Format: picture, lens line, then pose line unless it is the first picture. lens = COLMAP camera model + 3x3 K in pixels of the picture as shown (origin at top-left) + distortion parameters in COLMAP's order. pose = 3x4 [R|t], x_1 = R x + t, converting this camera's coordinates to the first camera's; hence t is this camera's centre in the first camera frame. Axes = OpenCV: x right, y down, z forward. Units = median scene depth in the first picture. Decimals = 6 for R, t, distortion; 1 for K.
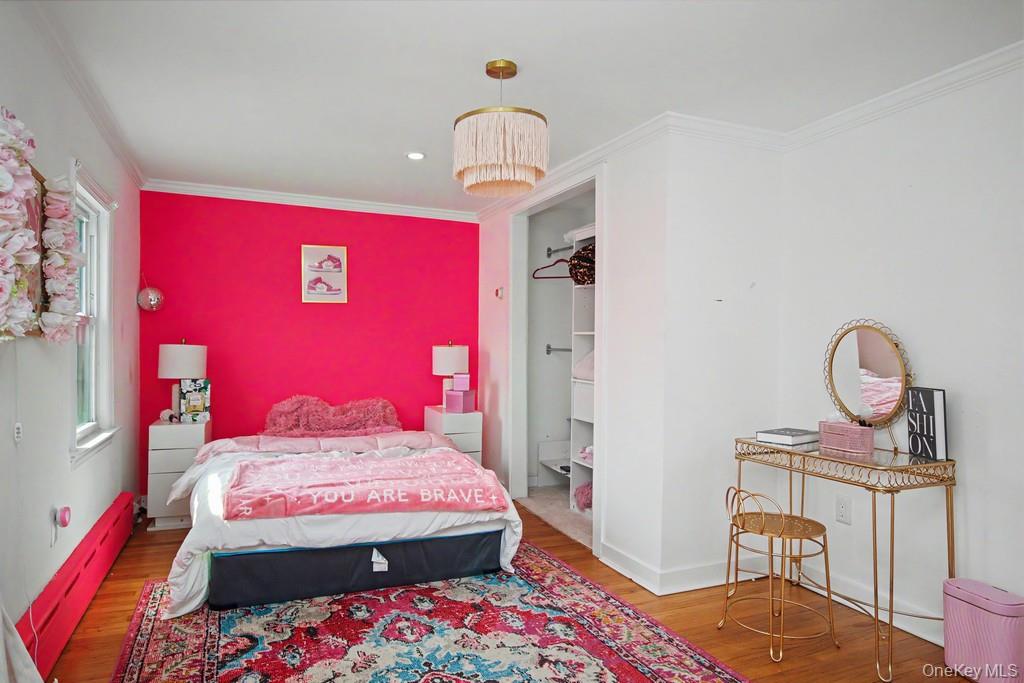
lens RADIAL K [[616.8, 0, 512.0], [0, 616.8, 341.5], [0, 0, 1]] dist [0.001826, 0.000582]
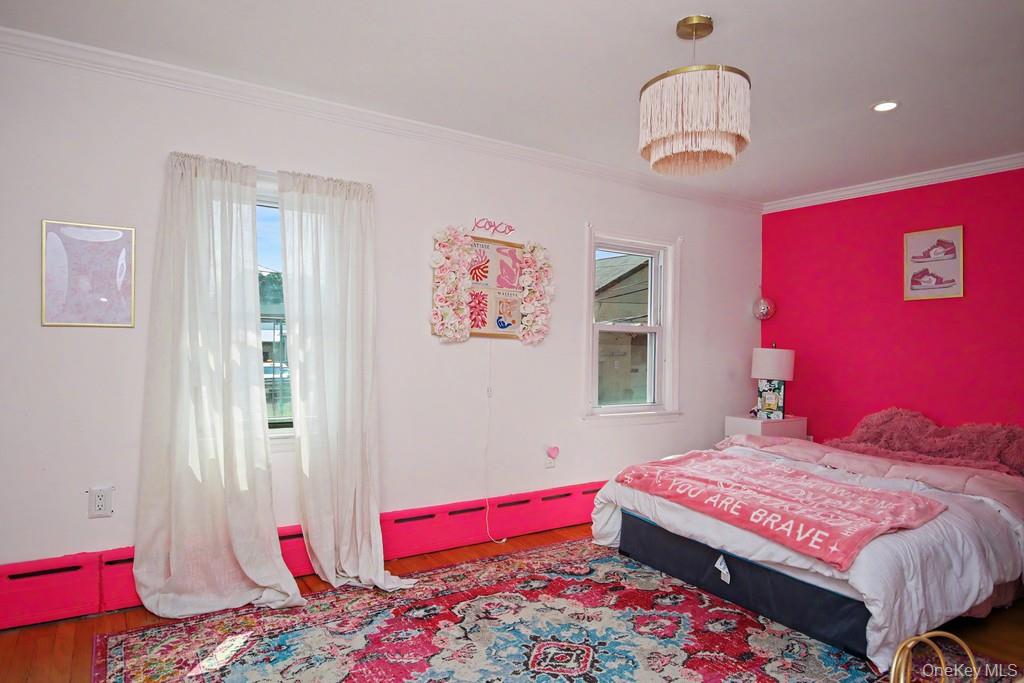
lens RADIAL K [[616.8, 0, 512.0], [0, 616.8, 341.5], [0, 0, 1]] dist [0.001826, 0.000582]
pose [[0.167160, -0.011081, -0.985868, 0.678770], [-0.007878, 0.999890, -0.012574, 0.014352], [0.985898, 0.009869, 0.167054, 0.509086]]
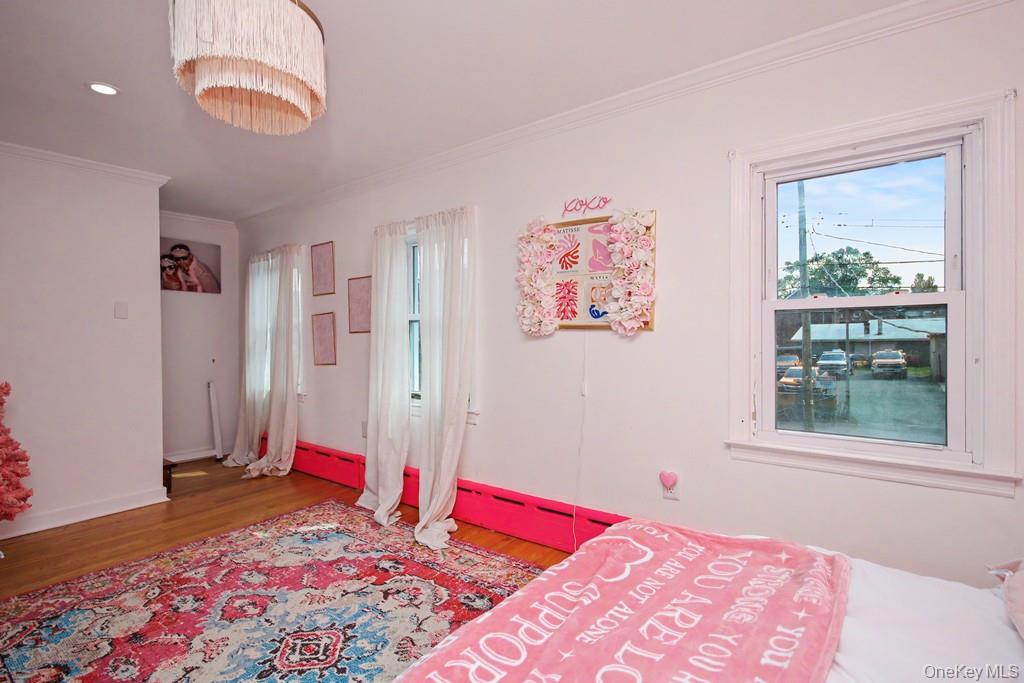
lens RADIAL K [[488.3, 0, 512.0], [0, 488.3, 341.5], [0, 0, 1]] dist [-0.000547, -0.000011]
pose [[-0.873107, 0.000715, -0.487528, -0.000158], [0.004648, 0.999966, -0.006858, 0.018502], [0.487507, -0.008254, -0.873080, 1.366399]]
